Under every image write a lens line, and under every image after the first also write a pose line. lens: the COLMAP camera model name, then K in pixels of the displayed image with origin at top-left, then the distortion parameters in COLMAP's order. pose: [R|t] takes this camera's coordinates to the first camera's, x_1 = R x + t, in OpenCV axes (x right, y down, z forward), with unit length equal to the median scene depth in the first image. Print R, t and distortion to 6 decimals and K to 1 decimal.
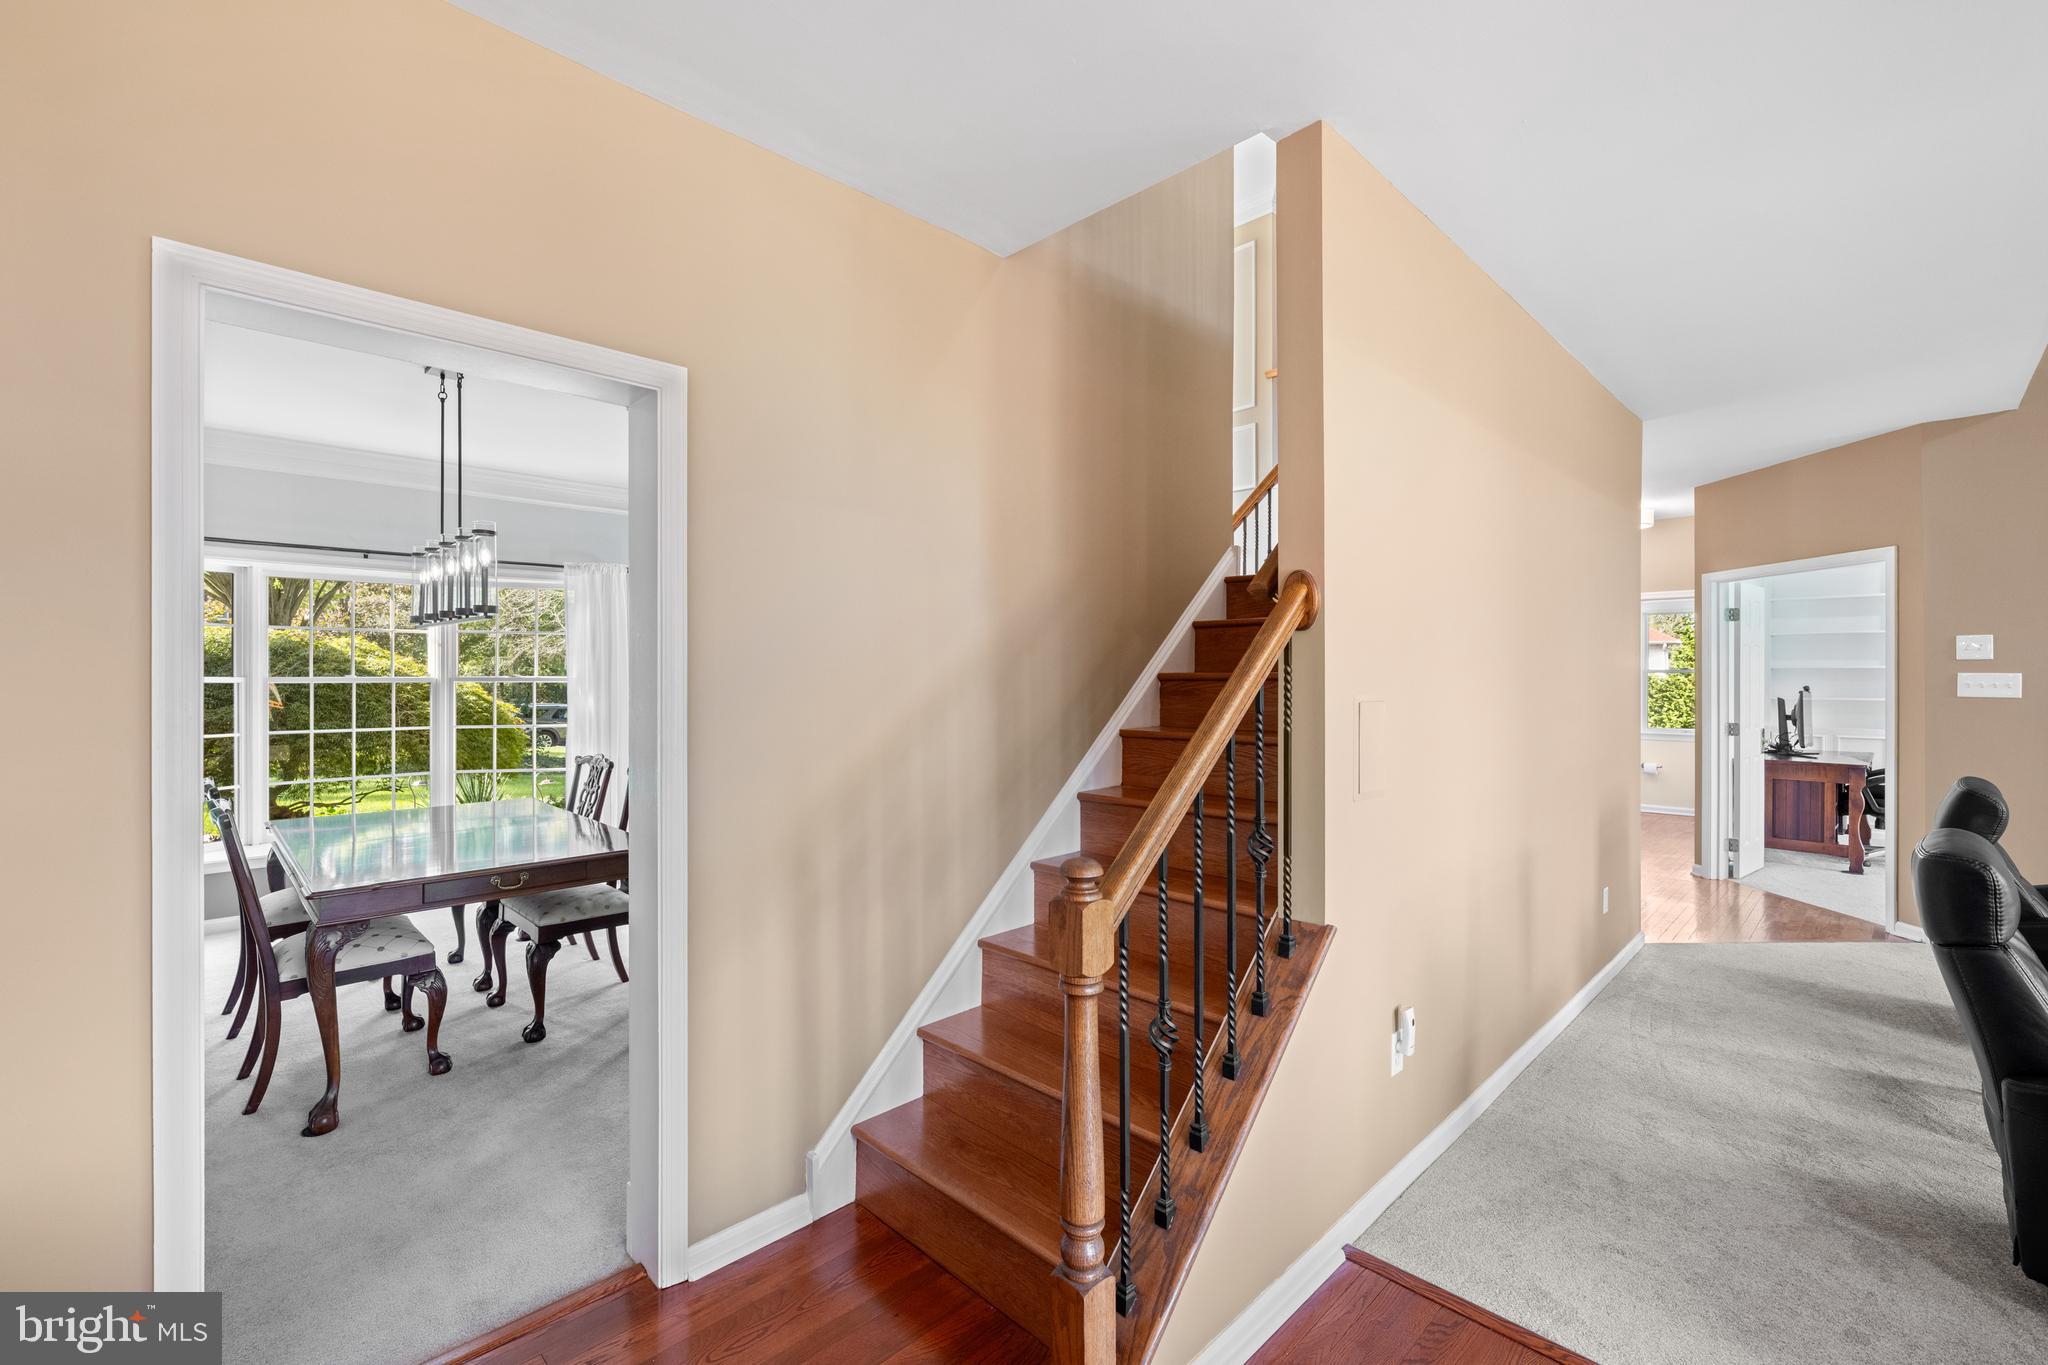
lens RADIAL K [[870.2, 0, 1018.5], [0, 870.2, 677.9], [0, 0, 1]] dist [0.001352, -0.000228]
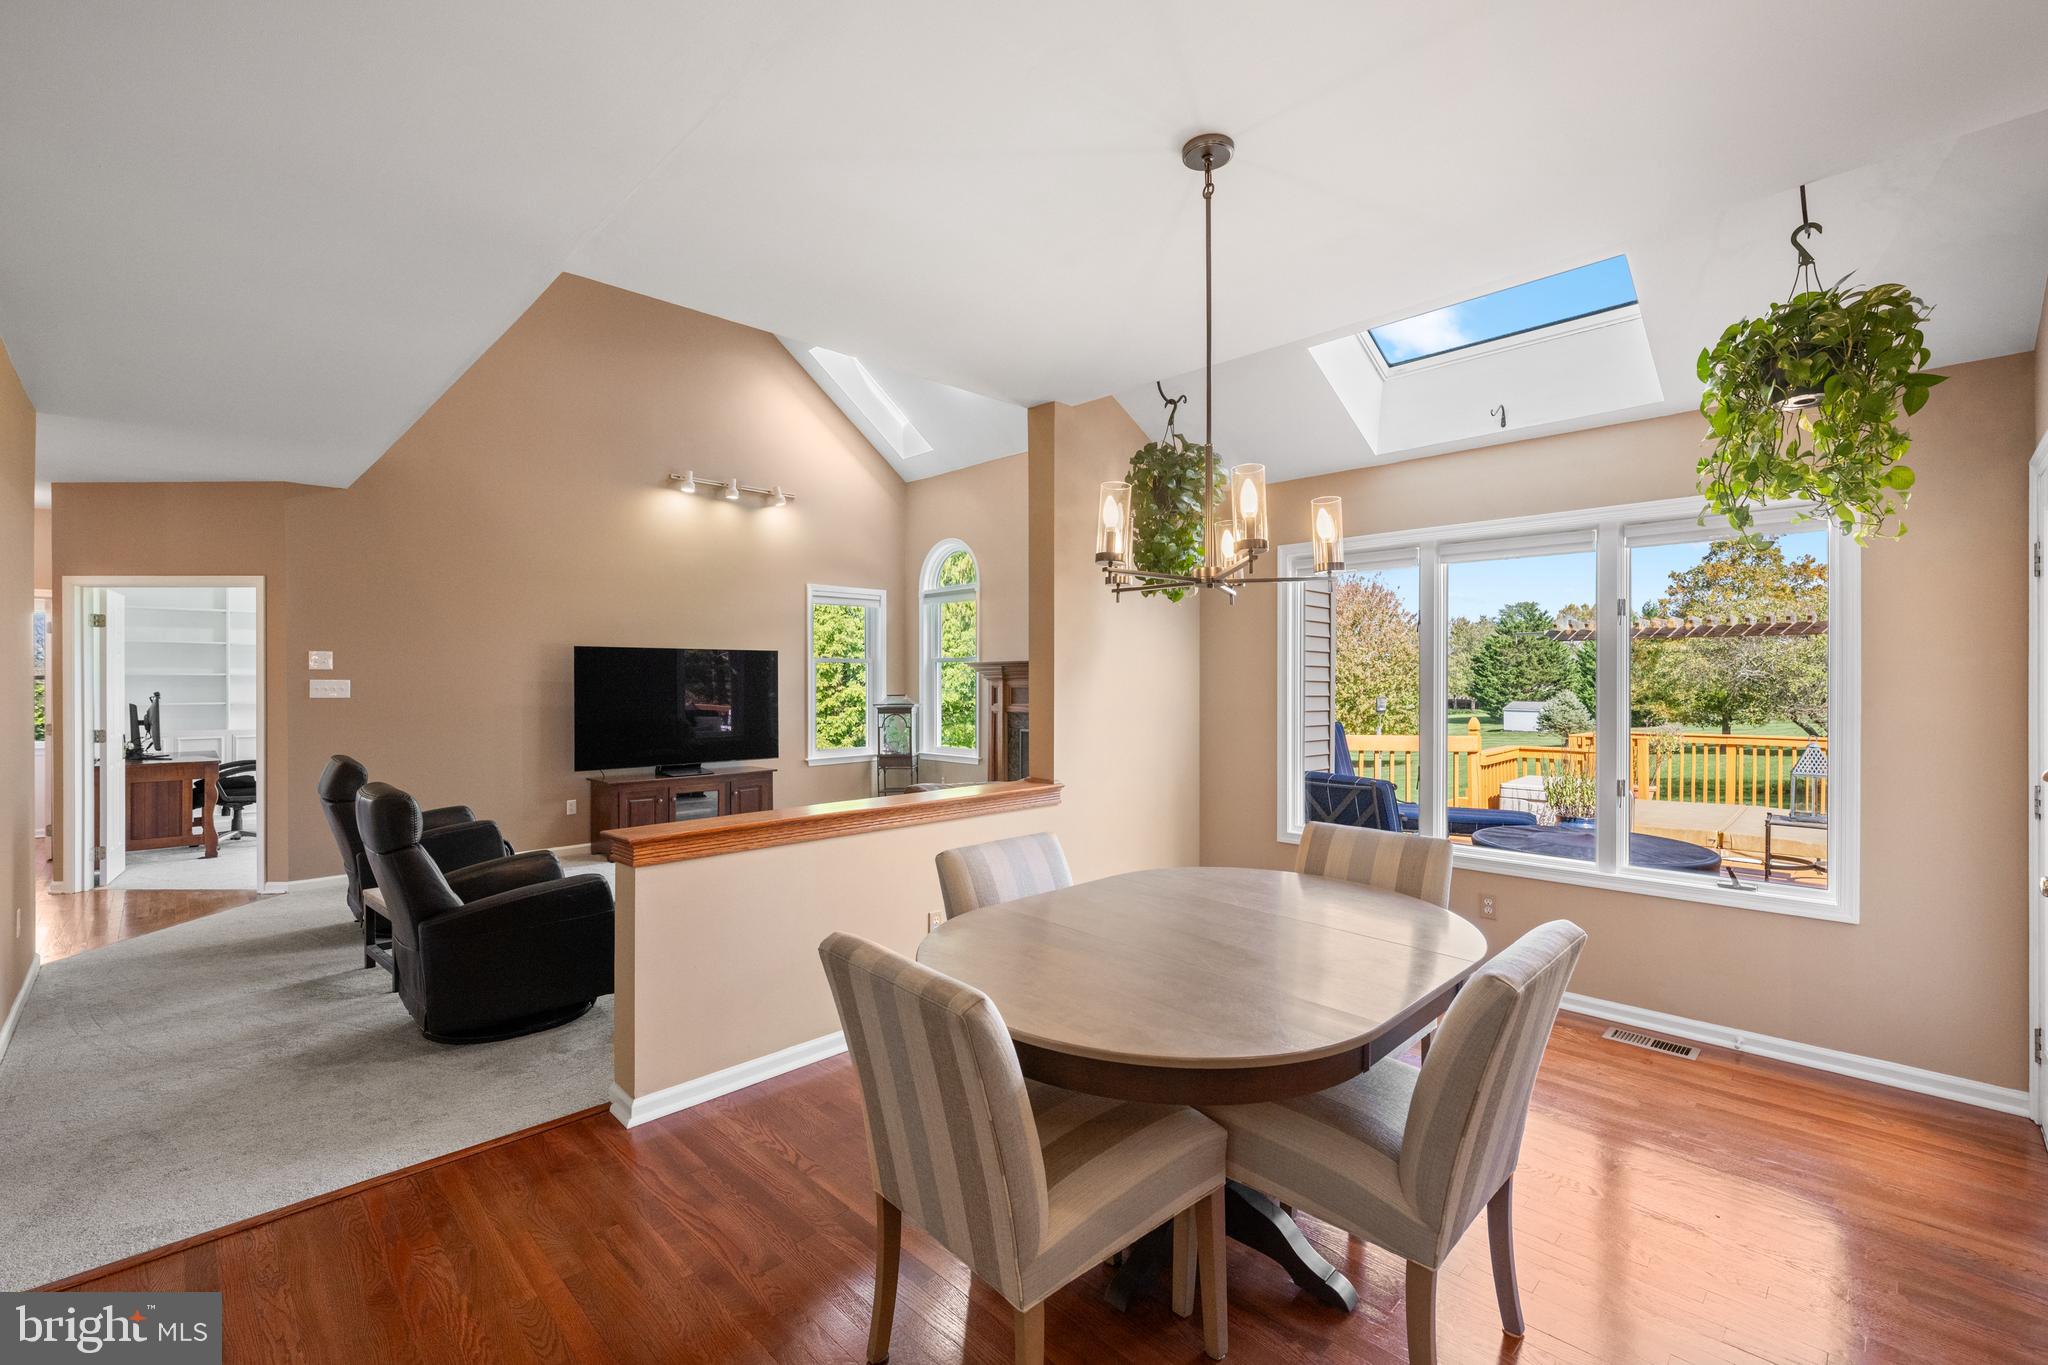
lens RADIAL K [[870.2, 0, 1018.5], [0, 870.2, 677.9], [0, 0, 1]] dist [0.001352, -0.000228]
pose [[-0.001322, 0.004283, 0.999990, -0.188484], [0.003884, 0.999983, -0.004278, 0.000820], [-0.999992, 0.003878, -0.001339, -0.050888]]
